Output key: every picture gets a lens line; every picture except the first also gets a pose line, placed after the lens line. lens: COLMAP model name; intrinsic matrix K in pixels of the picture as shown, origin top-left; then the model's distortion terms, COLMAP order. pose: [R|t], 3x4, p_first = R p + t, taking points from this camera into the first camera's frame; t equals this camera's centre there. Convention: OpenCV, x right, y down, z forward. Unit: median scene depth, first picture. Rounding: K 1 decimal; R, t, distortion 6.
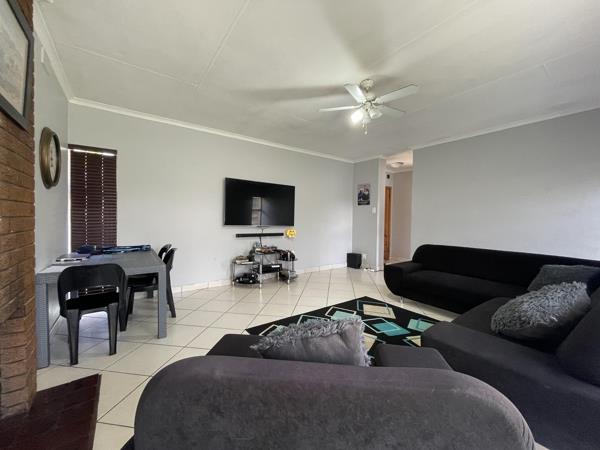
lens RADIAL K [[243.5, 0, 300.0], [0, 243.5, 225.0], [0, 0, 1]] dist [0.001906, 0.000144]
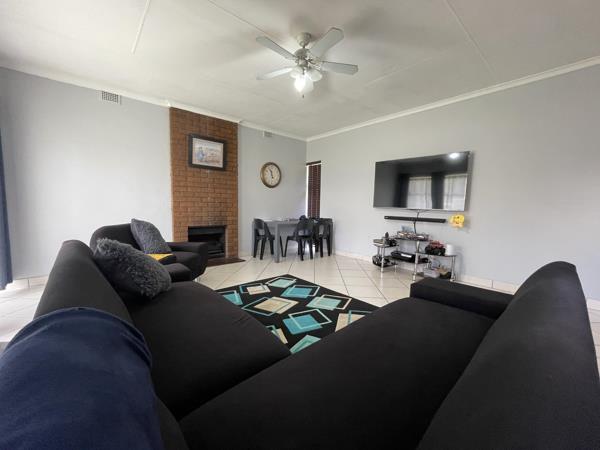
lens RADIAL K [[243.5, 0, 300.0], [0, 243.5, 225.0], [0, 0, 1]] dist [0.001906, 0.000144]
pose [[0.093389, 0.071430, -0.993064, 0.997348], [-0.043423, 0.996766, 0.067612, 0.030608], [0.994682, 0.036808, 0.096189, 0.770594]]
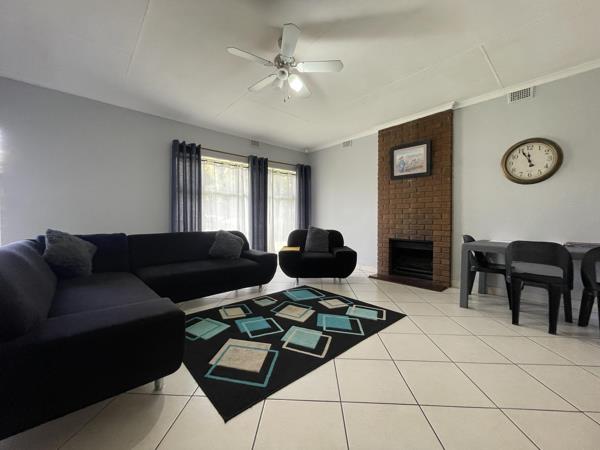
lens RADIAL K [[243.5, 0, 300.0], [0, 243.5, 225.0], [0, 0, 1]] dist [0.001906, 0.000144]
pose [[-0.994477, -0.013250, -0.104117, 0.255297], [-0.018719, 0.998486, 0.051721, 0.021808], [0.103274, 0.053384, -0.993219, 1.588111]]
